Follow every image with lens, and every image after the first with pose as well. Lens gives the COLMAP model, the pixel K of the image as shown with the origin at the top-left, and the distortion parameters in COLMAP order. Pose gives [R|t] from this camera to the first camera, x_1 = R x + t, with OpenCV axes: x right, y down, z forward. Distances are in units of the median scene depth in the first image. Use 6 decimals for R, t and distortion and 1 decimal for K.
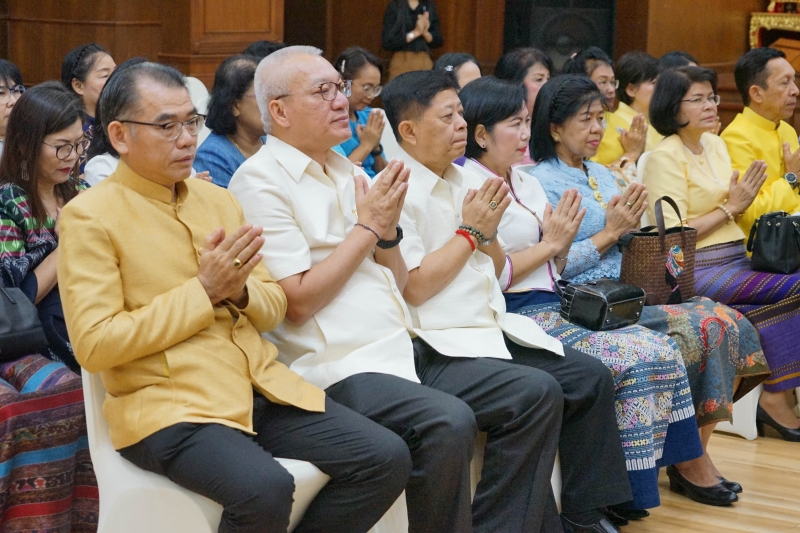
lens RADIAL K [[1627.3, 0, 400.0], [0, 1627.3, 305.4], [0, 0, 1]] dist [0.030416, -0.273298]
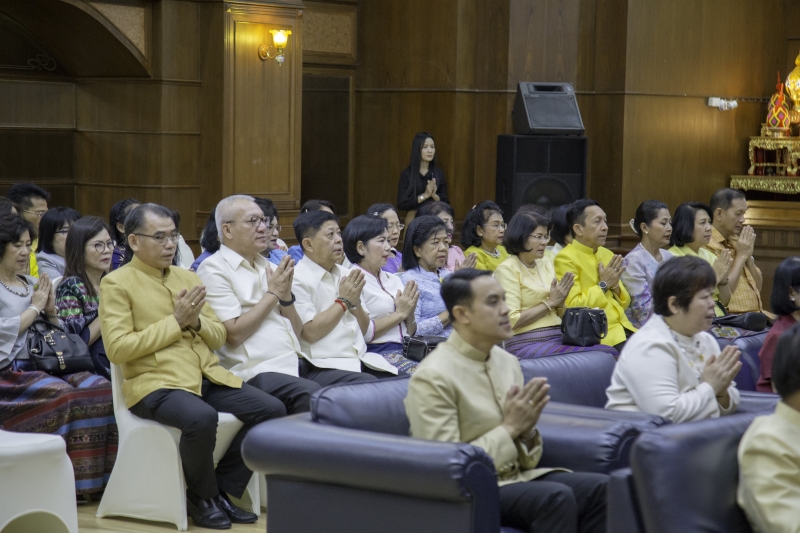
lens RADIAL K [[1650.4, 0, 400.0], [0, 1650.4, 266.5], [0, 0, 1]] dist [0.309901, -0.033563]
pose [[0.999128, -0.004189, -0.041533, 0.192783], [-0.001038, 0.992152, -0.125034, 0.147997], [0.041731, 0.124968, 0.991283, -0.798059]]
